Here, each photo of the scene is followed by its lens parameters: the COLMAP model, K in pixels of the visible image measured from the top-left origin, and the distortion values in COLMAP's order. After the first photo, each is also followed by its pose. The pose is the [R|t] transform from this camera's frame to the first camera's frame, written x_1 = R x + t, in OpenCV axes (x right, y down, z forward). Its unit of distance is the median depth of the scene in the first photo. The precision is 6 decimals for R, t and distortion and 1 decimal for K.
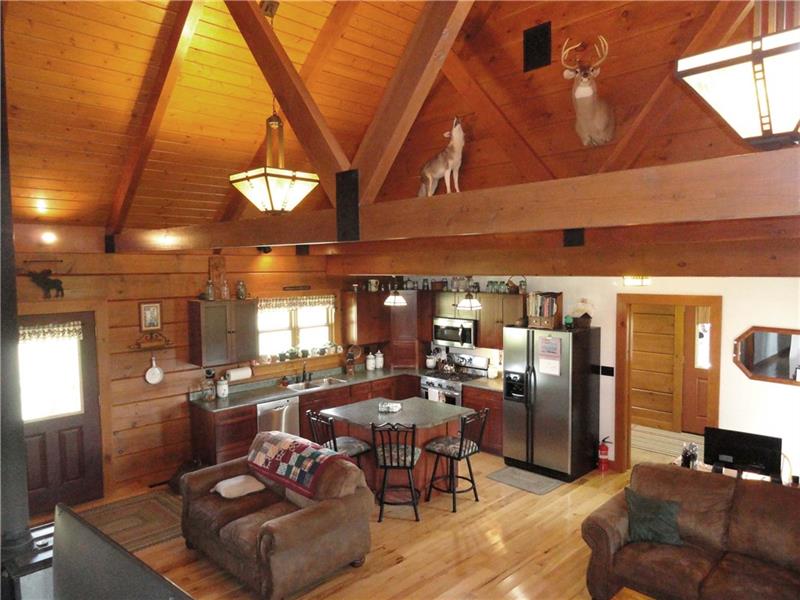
lens RADIAL K [[560.5, 0, 400.0], [0, 560.5, 300.0], [0, 0, 1]] dist [-0.023463, 0.043033]
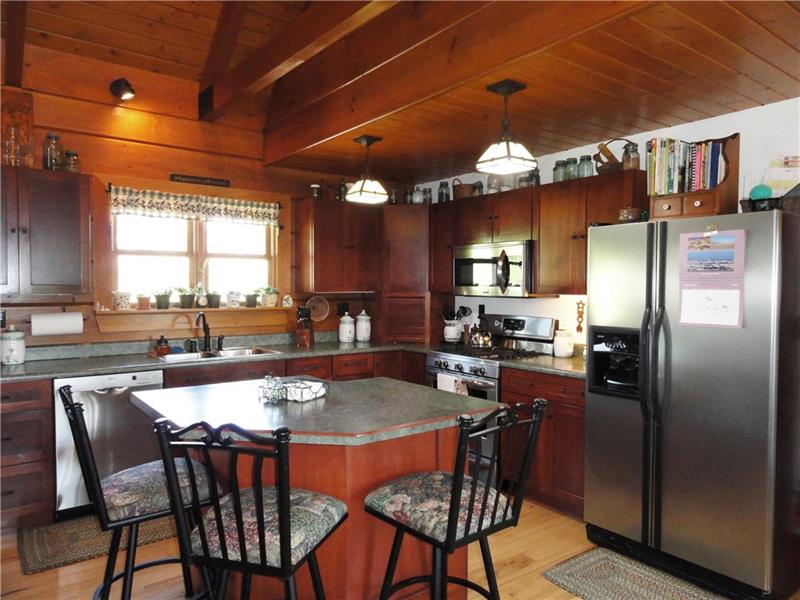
lens RADIAL K [[560.5, 0, 400.0], [0, 560.5, 300.0], [0, 0, 1]] dist [-0.023463, 0.043033]
pose [[0.991066, 0.018608, -0.132067, 0.086608], [-0.023200, 0.999176, -0.033317, 0.111168], [0.131338, 0.036083, 0.990681, 0.489664]]
